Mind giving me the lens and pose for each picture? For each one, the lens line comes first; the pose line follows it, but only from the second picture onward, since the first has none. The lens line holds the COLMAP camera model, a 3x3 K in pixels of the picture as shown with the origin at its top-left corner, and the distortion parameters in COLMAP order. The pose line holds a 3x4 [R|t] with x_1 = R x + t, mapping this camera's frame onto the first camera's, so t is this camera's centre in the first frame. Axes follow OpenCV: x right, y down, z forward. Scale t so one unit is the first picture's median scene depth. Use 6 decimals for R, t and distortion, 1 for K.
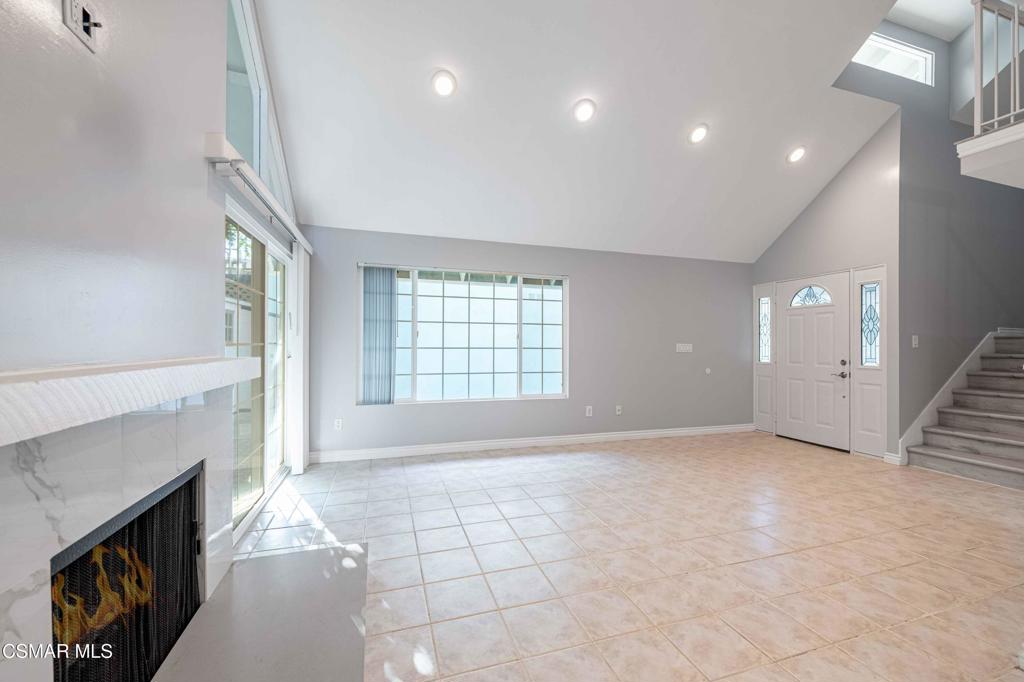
lens RADIAL K [[413.8, 0, 510.5], [0, 413.8, 345.1], [0, 0, 1]] dist [-0.003337, -0.001810]
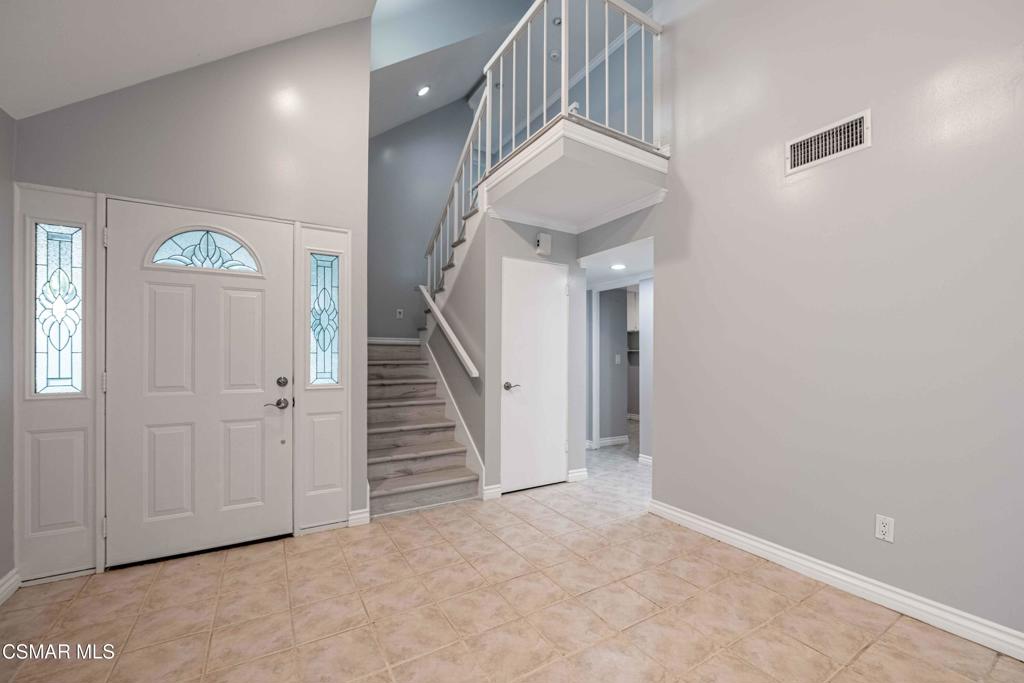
lens RADIAL K [[413.8, 0, 511.0], [0, 413.8, 350.4], [0, 0, 1]] dist [-0.003337, -0.001810]
pose [[-0.236558, 0.005654, 0.971601, 0.180929], [-0.005110, 0.999962, -0.007063, 0.001365], [-0.971604, -0.006636, -0.236520, 0.839284]]
